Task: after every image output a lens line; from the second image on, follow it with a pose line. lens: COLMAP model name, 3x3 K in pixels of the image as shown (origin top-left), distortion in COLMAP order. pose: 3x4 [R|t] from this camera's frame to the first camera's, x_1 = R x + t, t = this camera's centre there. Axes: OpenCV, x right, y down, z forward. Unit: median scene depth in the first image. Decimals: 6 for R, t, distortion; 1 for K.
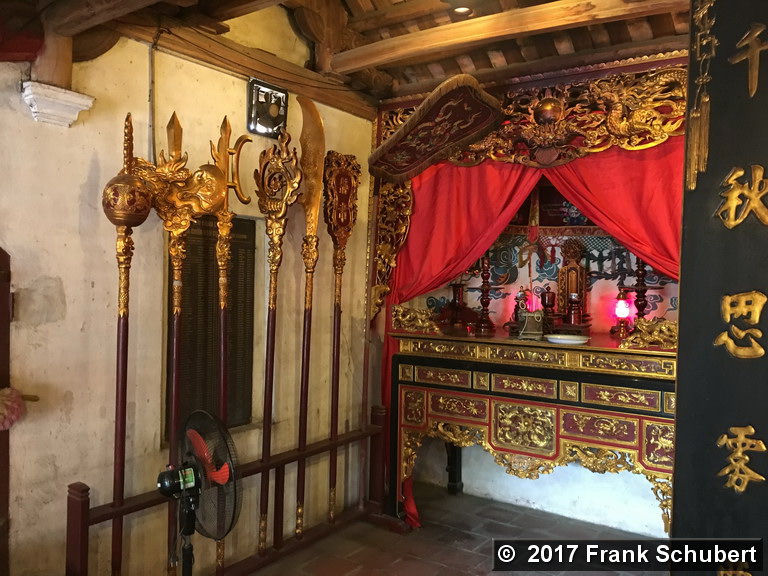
lens RADIAL K [[651.5, 0, 384.0], [0, 651.5, 288.0], [0, 0, 1]] dist [0.078141, -0.104742]
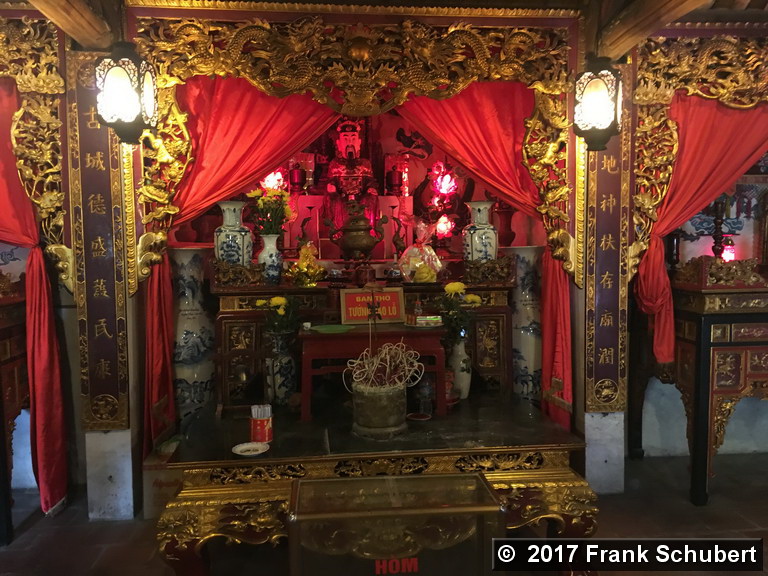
lens RADIAL K [[651.5, 0, 384.0], [0, 651.5, 288.0], [0, 0, 1]] dist [0.078141, -0.104742]
pose [[0.759562, -0.061798, 0.647493, -0.884492], [0.023547, 0.997436, 0.067575, -0.002582], [-0.650009, -0.036081, 0.759070, 0.616394]]
